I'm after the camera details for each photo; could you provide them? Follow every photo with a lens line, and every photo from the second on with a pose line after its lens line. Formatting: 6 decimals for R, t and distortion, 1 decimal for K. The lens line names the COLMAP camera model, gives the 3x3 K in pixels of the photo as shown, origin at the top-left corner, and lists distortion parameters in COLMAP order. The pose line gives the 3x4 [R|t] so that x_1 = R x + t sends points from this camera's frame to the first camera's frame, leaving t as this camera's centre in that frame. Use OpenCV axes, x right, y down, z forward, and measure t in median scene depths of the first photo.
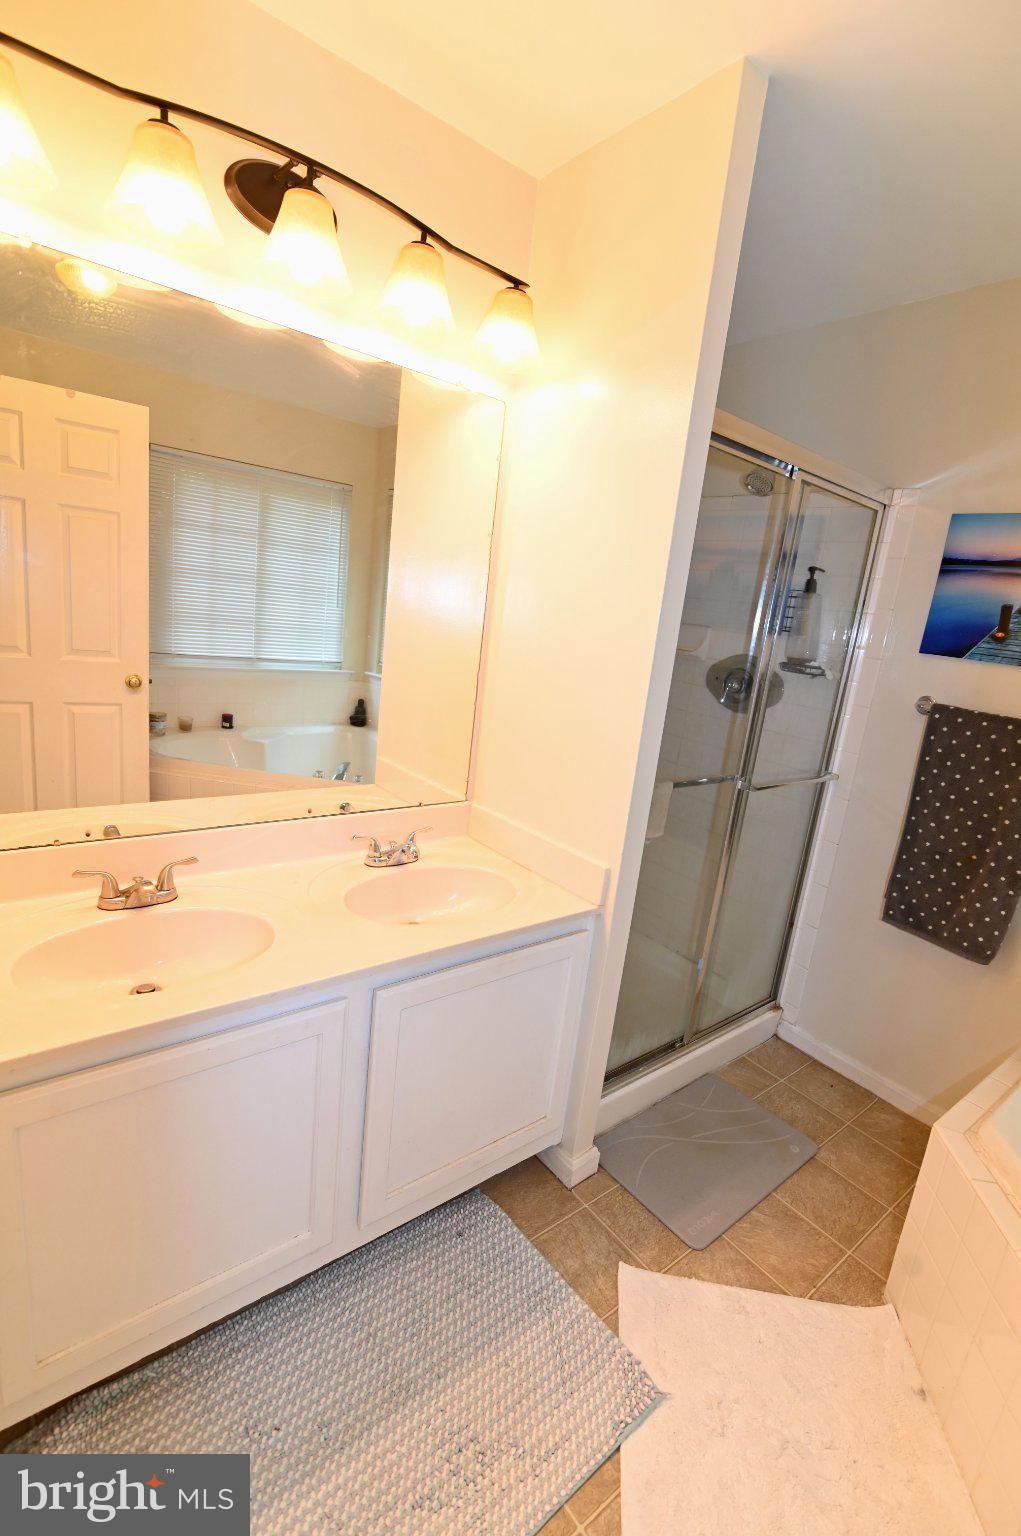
lens RADIAL K [[703.6, 0, 514.8], [0, 703.6, 768.2], [0, 0, 1]] dist [-0.020097, 0.001007]
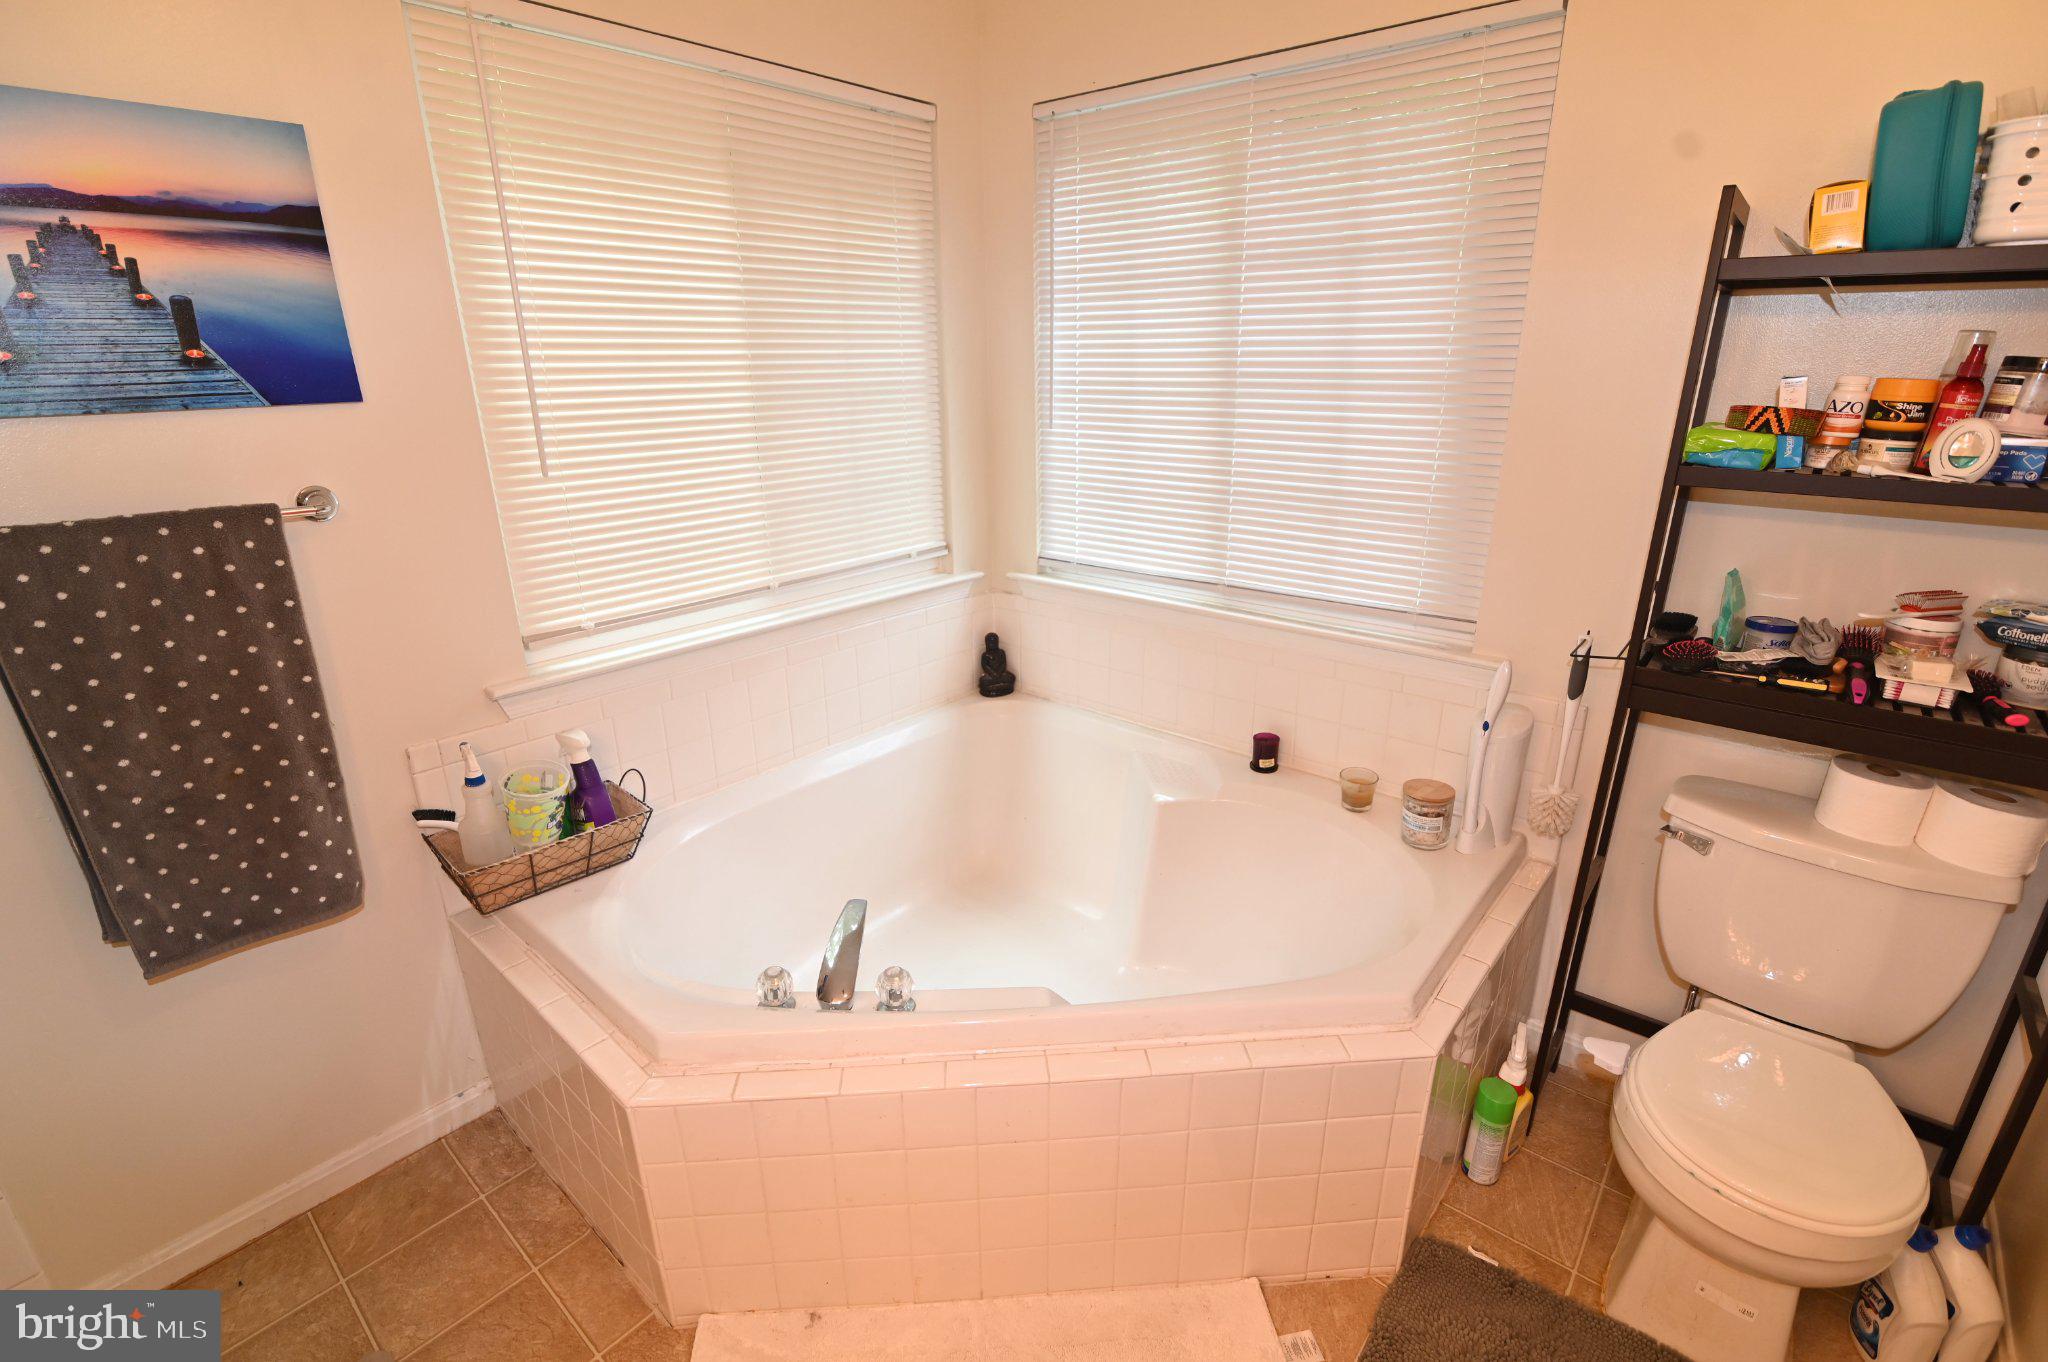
lens RADIAL K [[938.1, 0, 1018.6], [0, 938.1, 685.3], [0, 0, 1]] dist [-0.020097, 0.001007]
pose [[-0.185162, -0.431802, 0.882758, -0.071406], [0.216103, 0.858411, 0.465221, -0.136044], [-0.958652, 0.276908, -0.065632, 0.431672]]
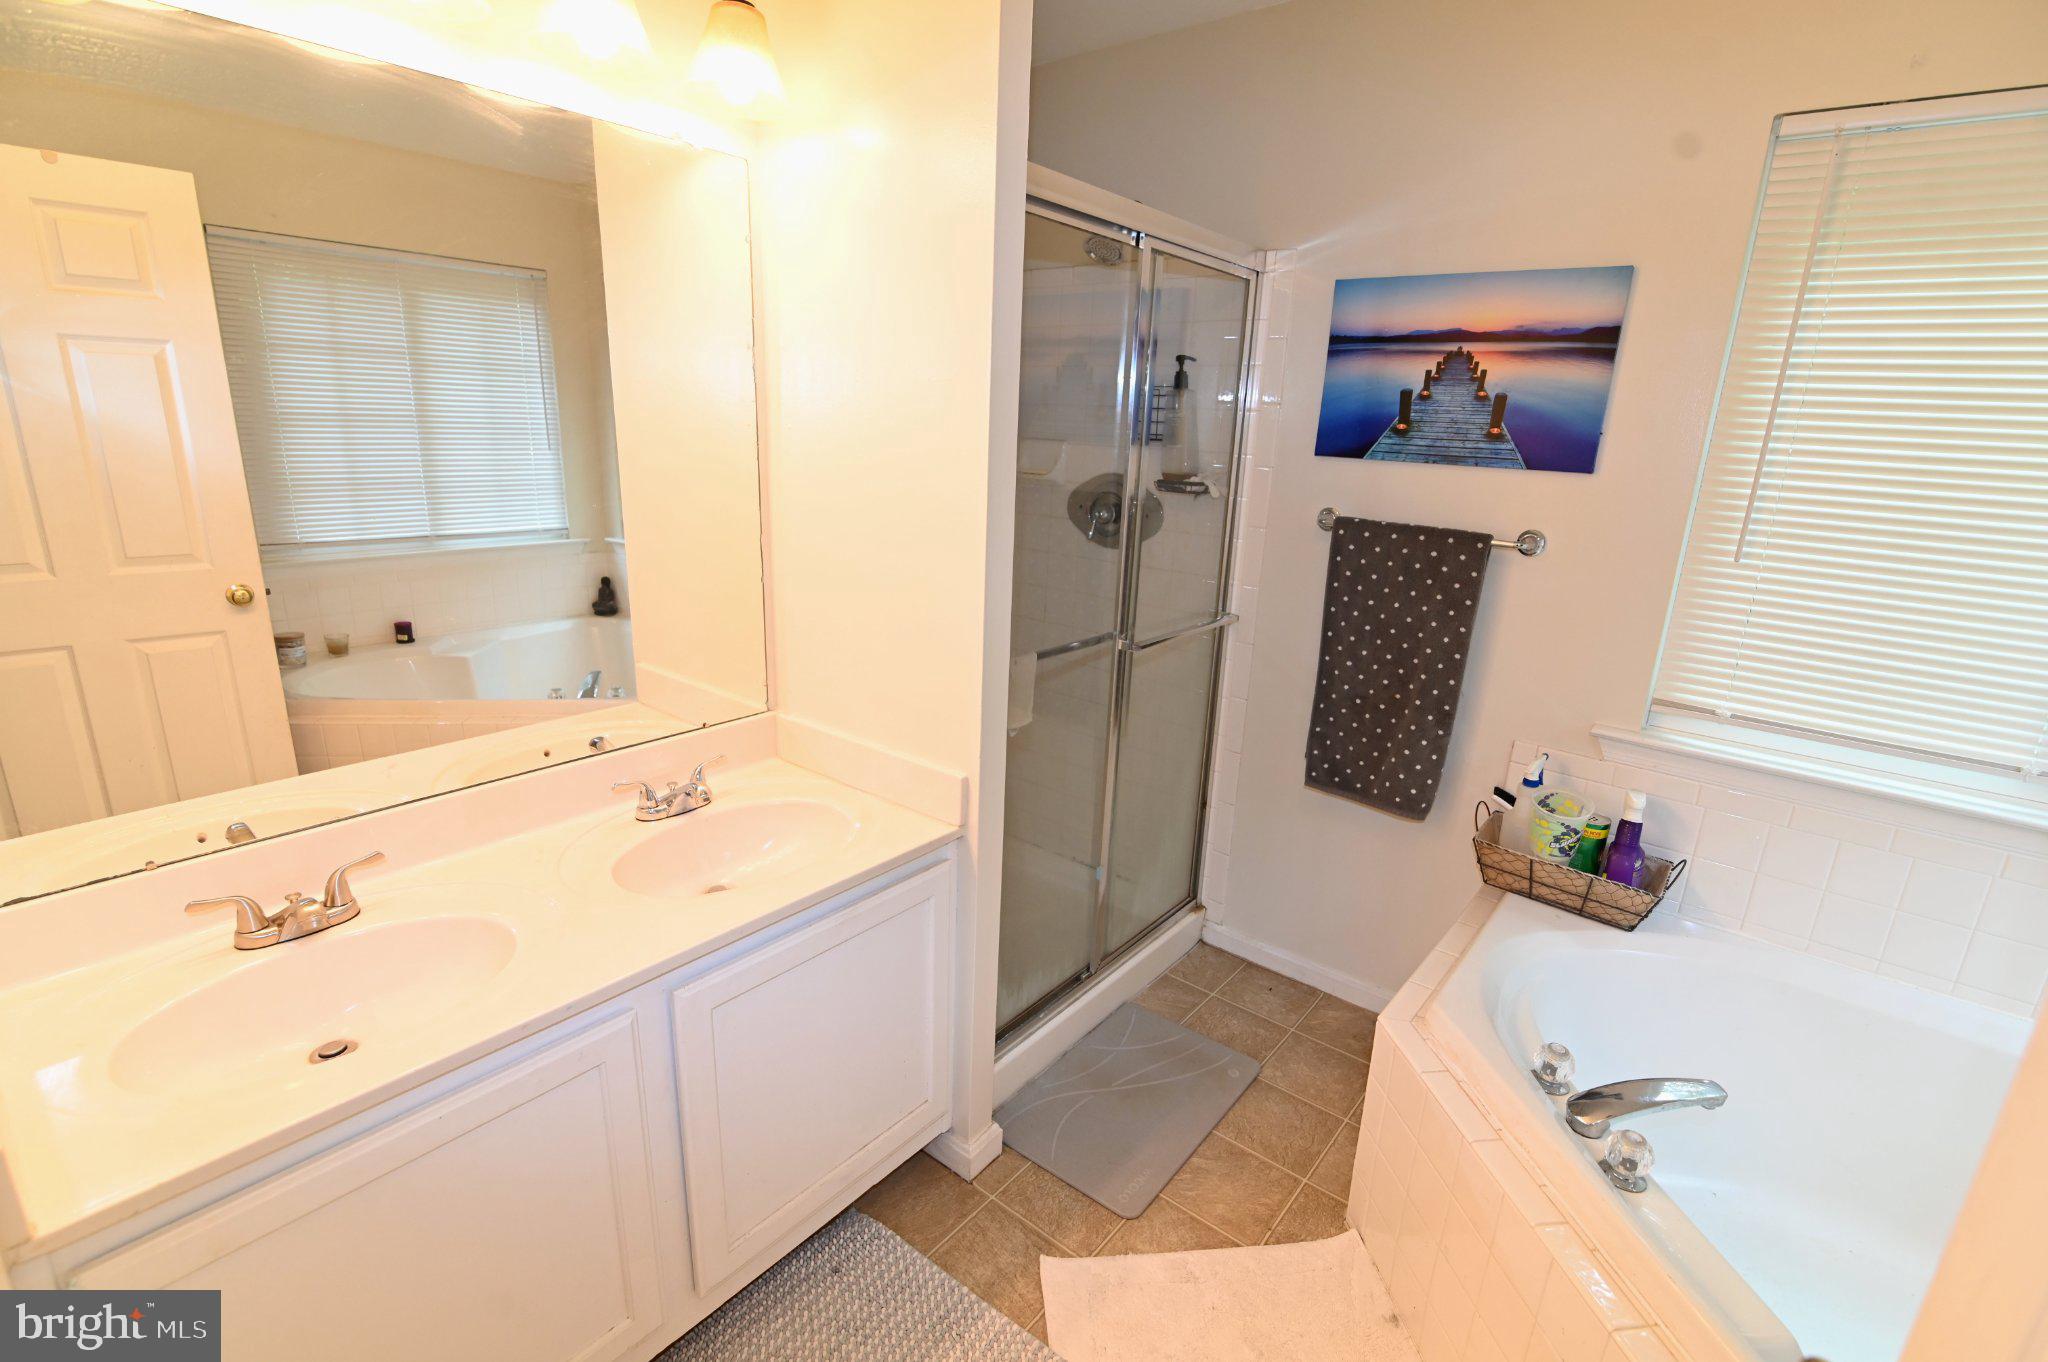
lens RADIAL K [[937.0, 0, 1025.8], [0, 937.0, 685.1], [0, 0, 1]] dist [-0.018587, 0.001052]
pose [[0.974421, -0.130258, 0.183132, 0.018007], [0.118772, 0.990279, 0.072395, -0.020144], [-0.190782, -0.048793, 0.980419, -0.016475]]
